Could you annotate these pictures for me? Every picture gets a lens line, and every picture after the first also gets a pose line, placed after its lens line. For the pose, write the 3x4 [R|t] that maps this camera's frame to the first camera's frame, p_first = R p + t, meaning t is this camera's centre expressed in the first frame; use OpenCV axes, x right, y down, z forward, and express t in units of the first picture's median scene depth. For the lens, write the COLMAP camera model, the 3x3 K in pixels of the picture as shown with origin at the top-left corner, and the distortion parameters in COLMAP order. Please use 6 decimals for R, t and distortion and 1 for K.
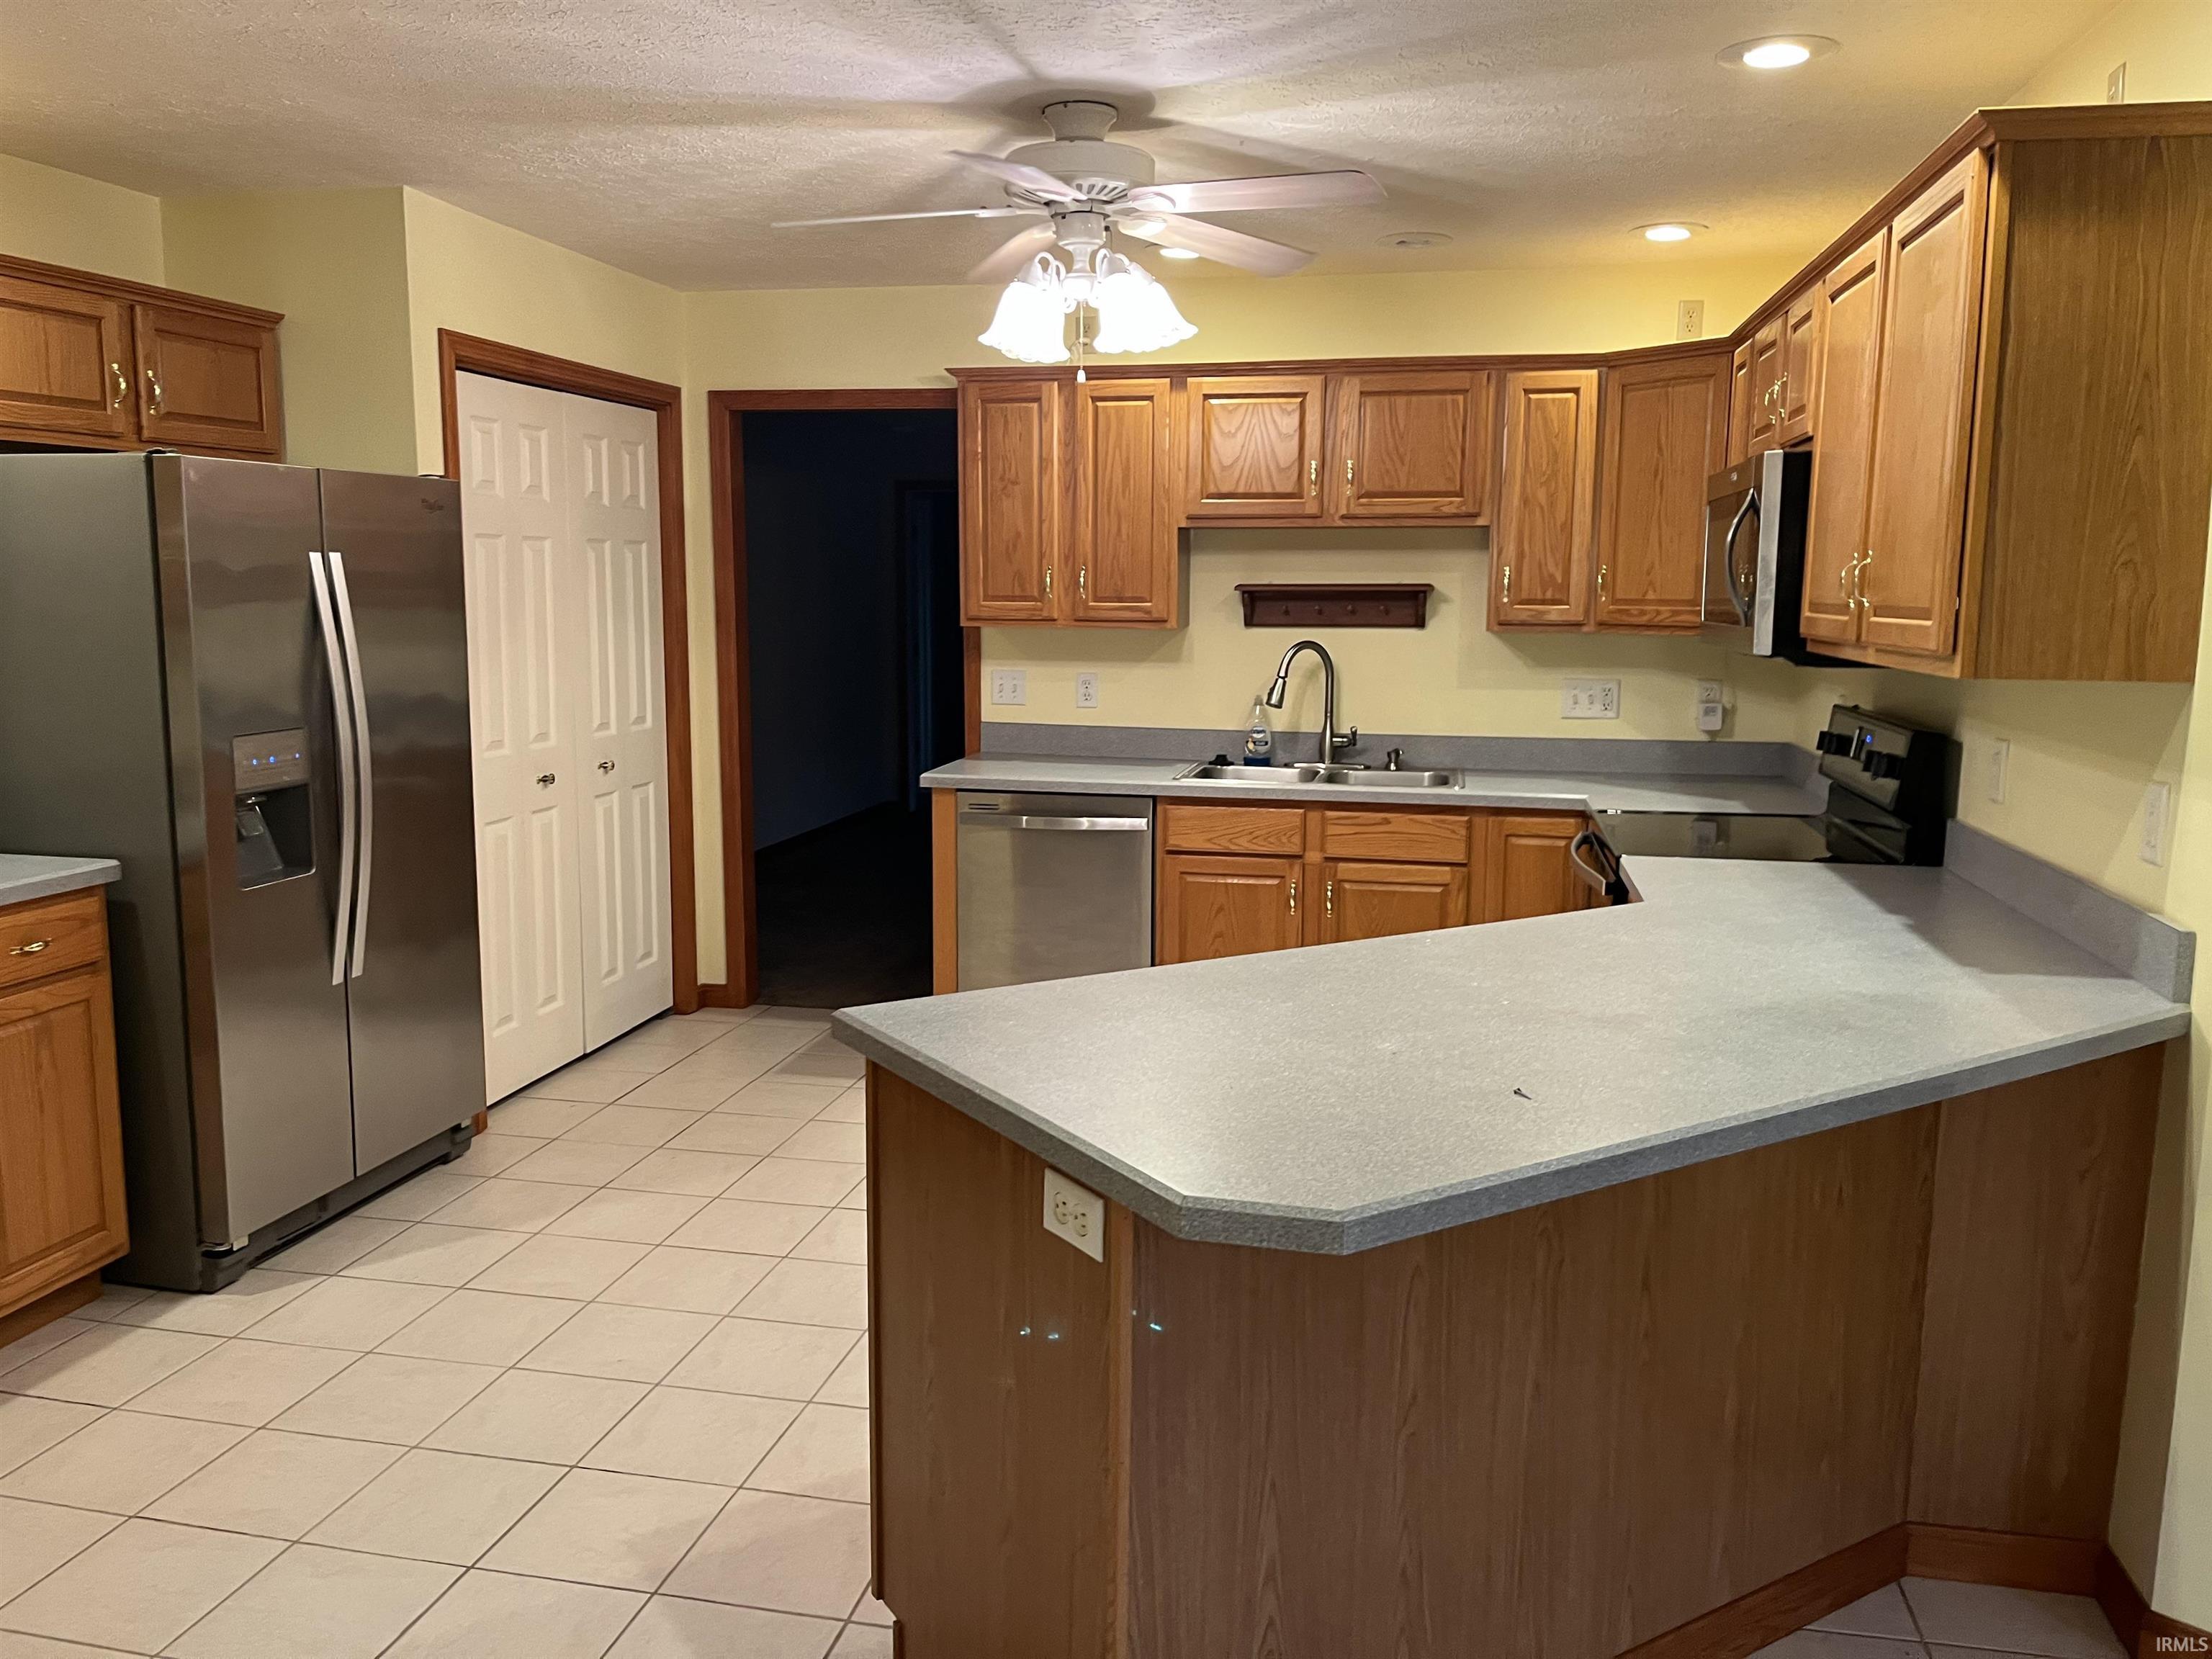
lens RADIAL K [[1610.8, 0, 1085.0], [0, 1610.8, 799.9], [0, 0, 1]] dist [0.069344, -0.074343]
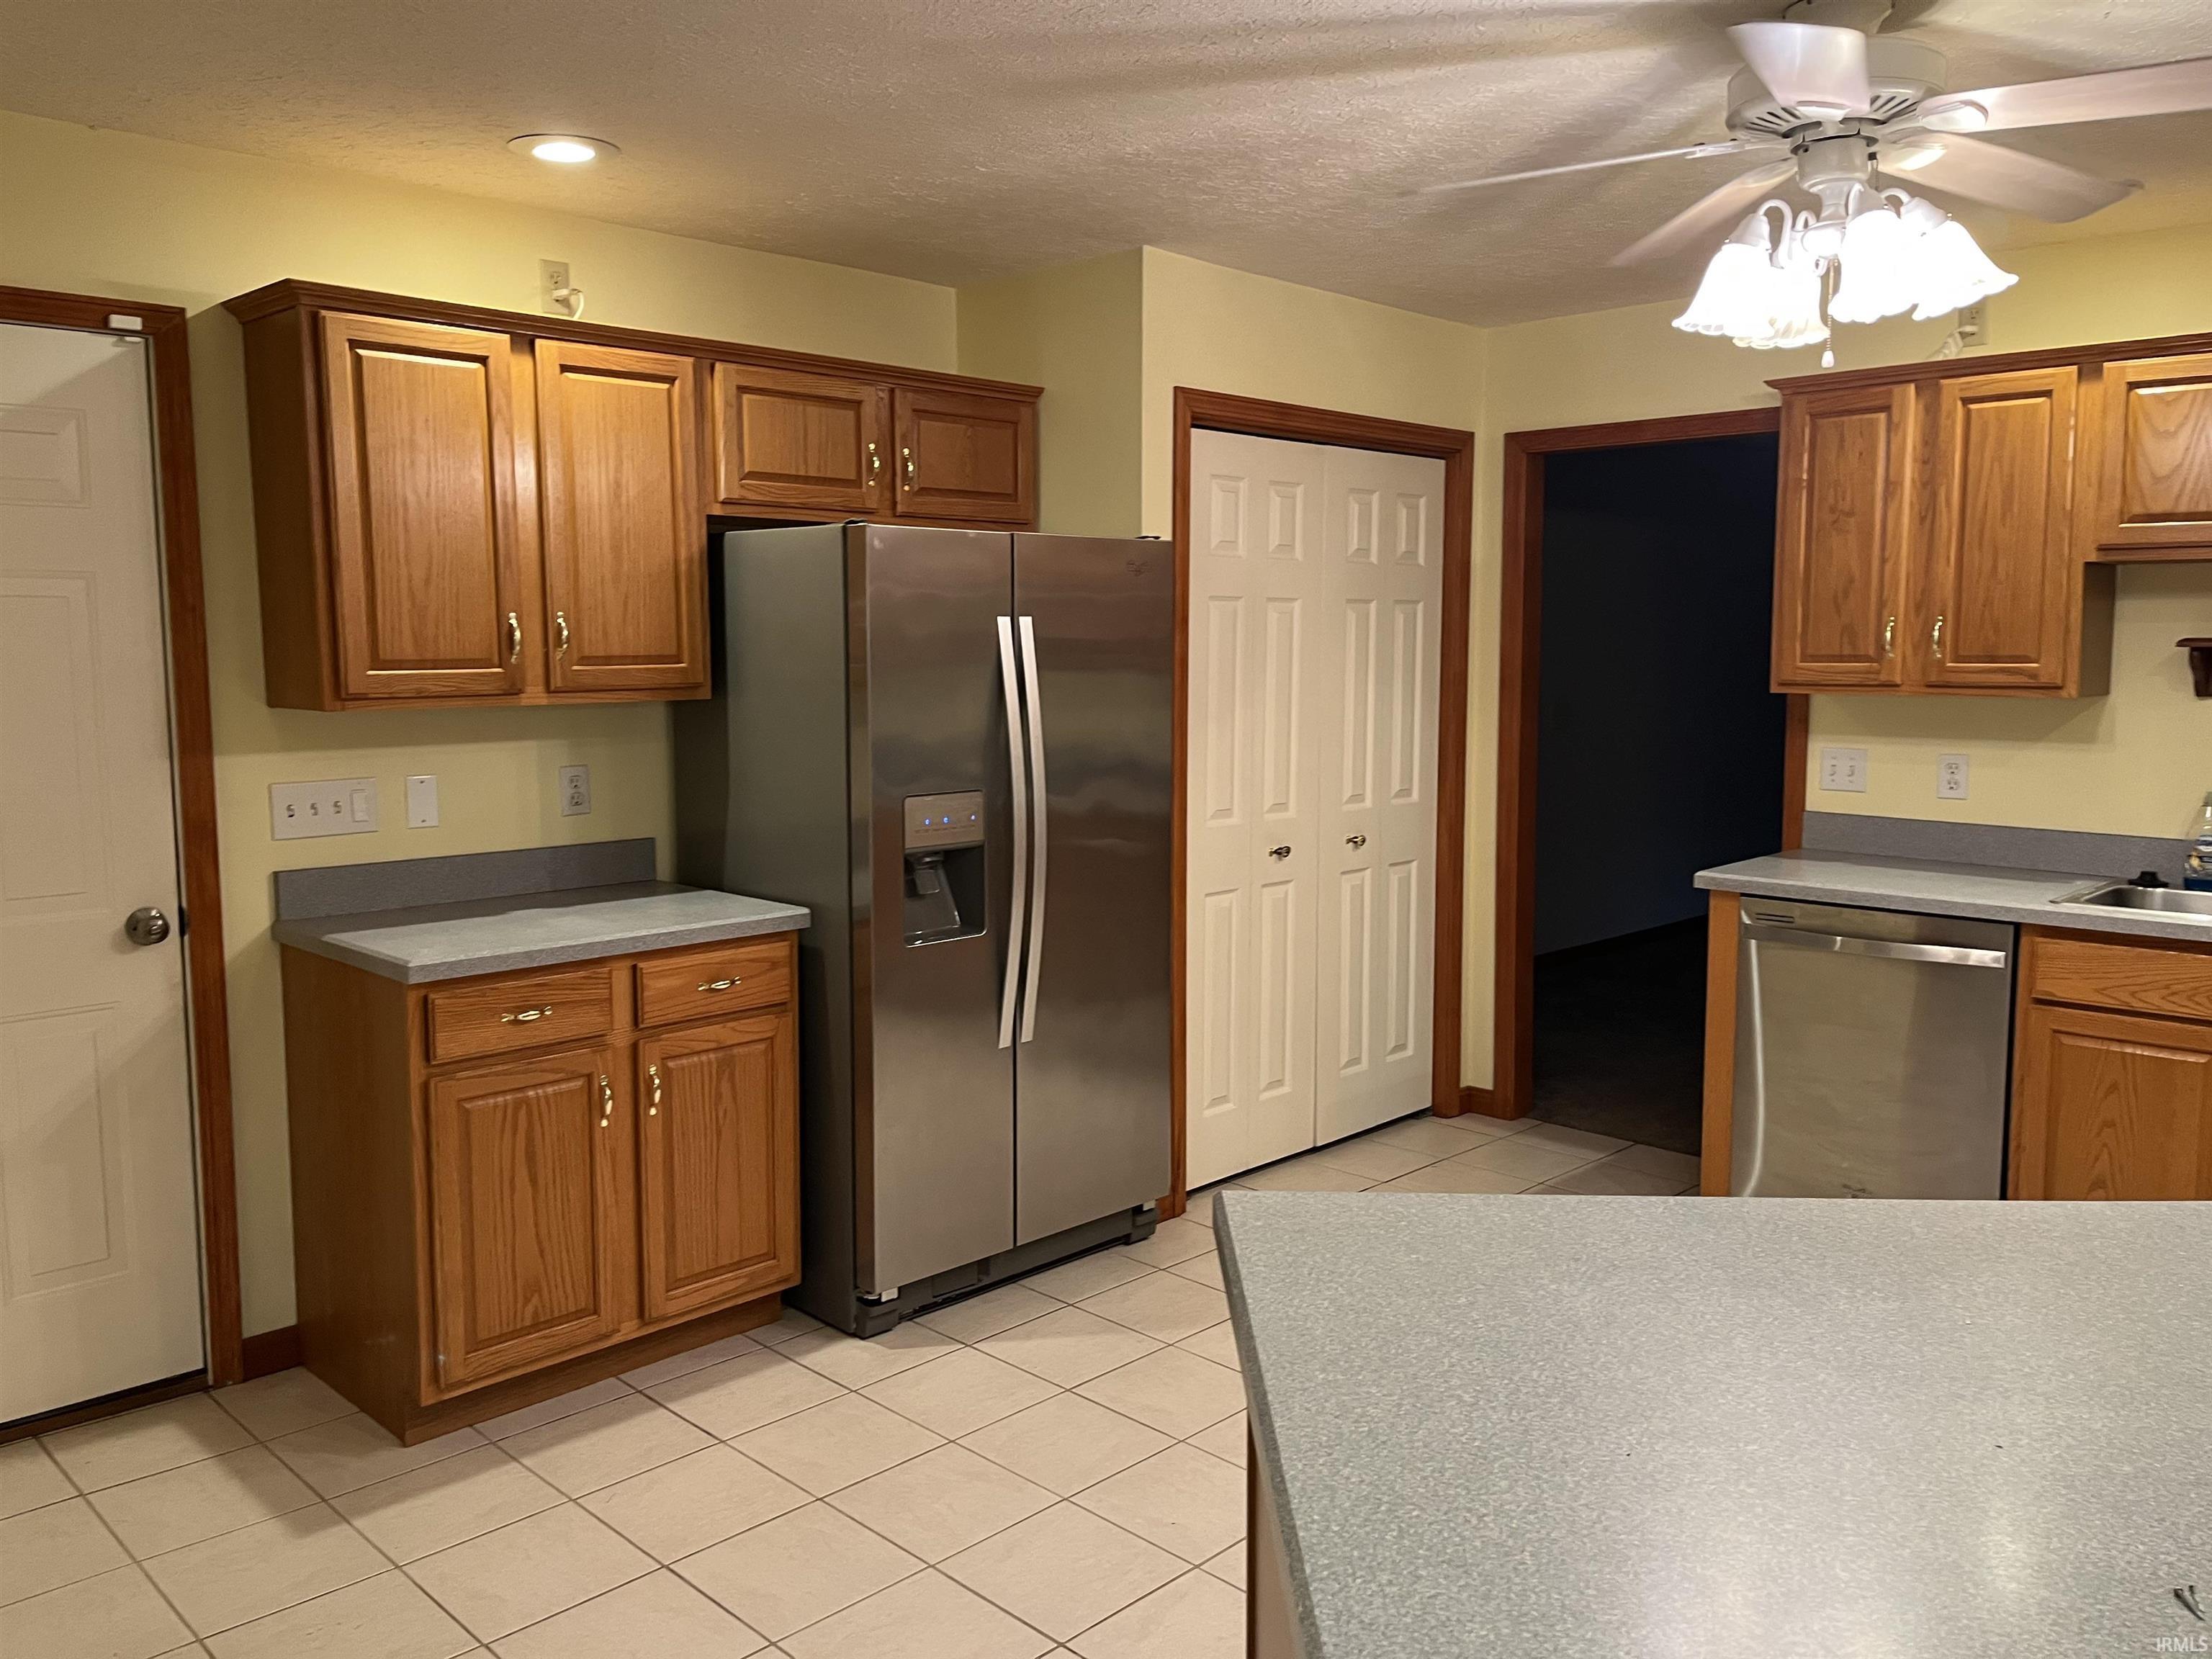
lens RADIAL K [[1649.2, 0, 1099.2], [0, 1649.2, 805.5], [0, 0, 1]] dist [0.075192, -0.096340]
pose [[0.852178, 0.044359, -0.521369, 0.082257], [-0.064727, 0.997684, -0.020912, -0.012903], [0.519234, 0.051567, 0.853075, 0.122252]]
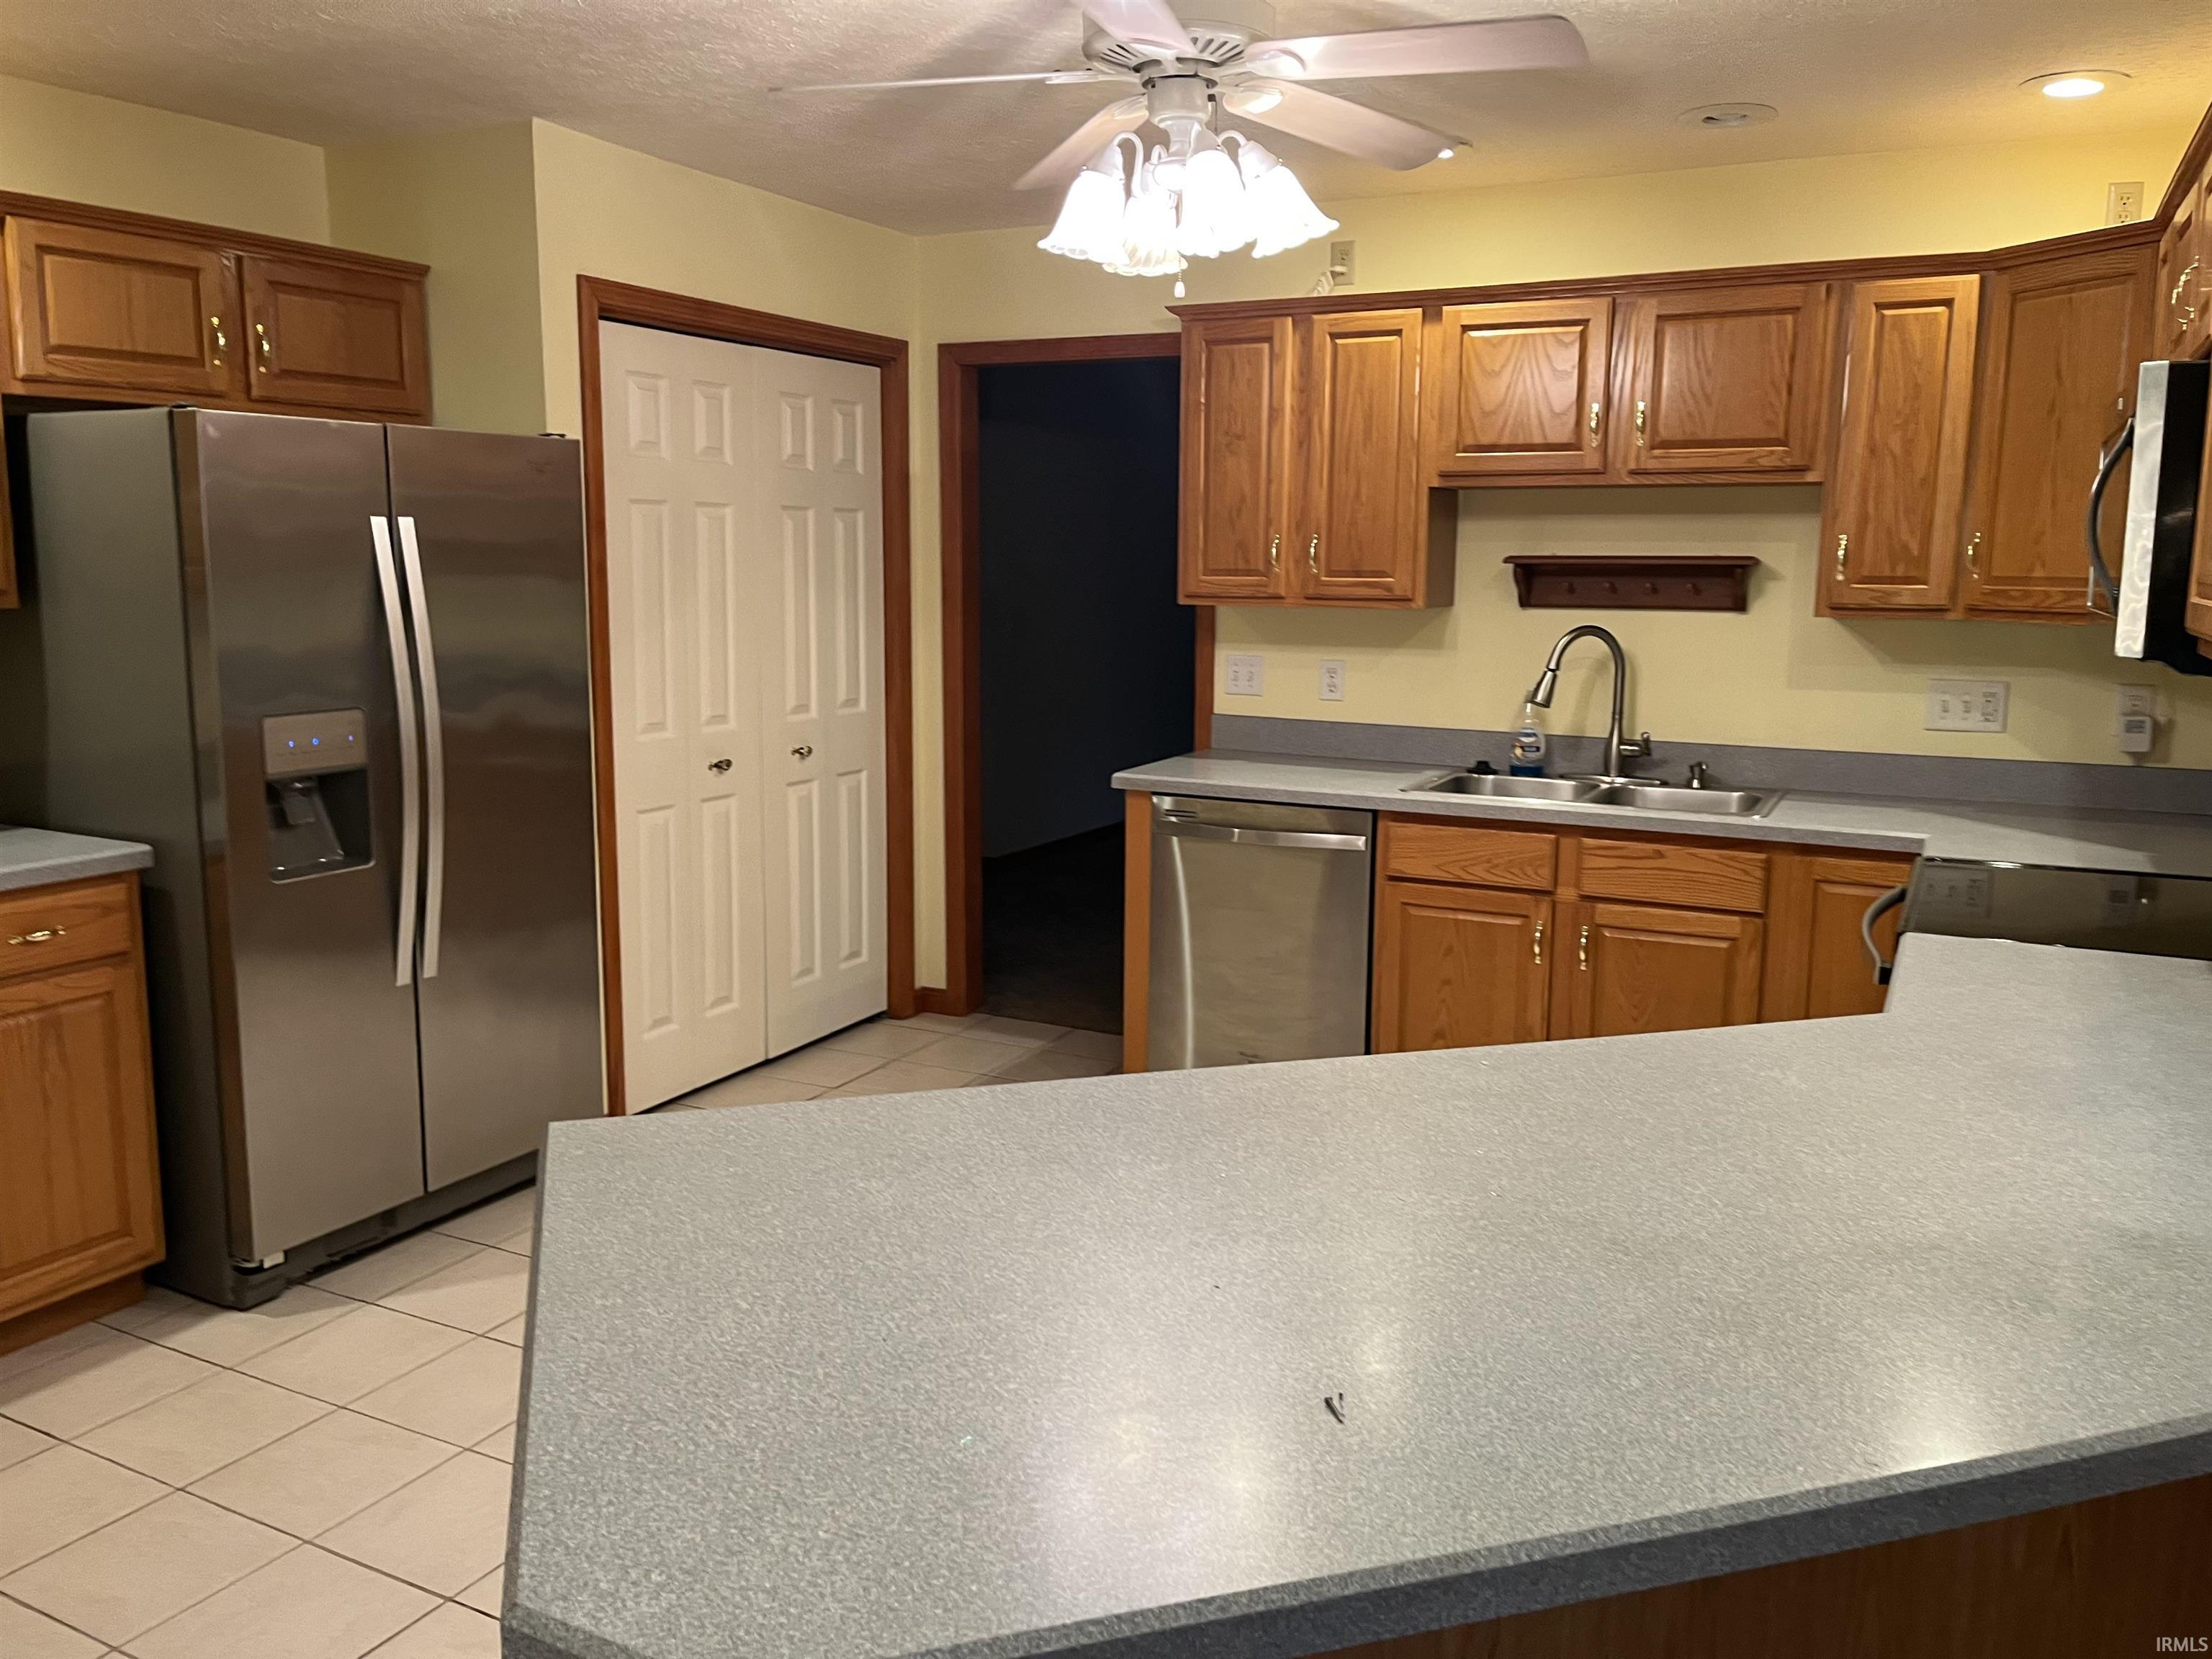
lens RADIAL K [[1649.2, 0, 1099.2], [0, 1649.2, 805.5], [0, 0, 1]] dist [0.075192, -0.096340]
pose [[0.969625, 0.040063, -0.241295, 0.111660], [-0.036492, 0.999149, 0.019250, -0.016141], [0.241860, -0.009859, 0.970261, 0.134541]]
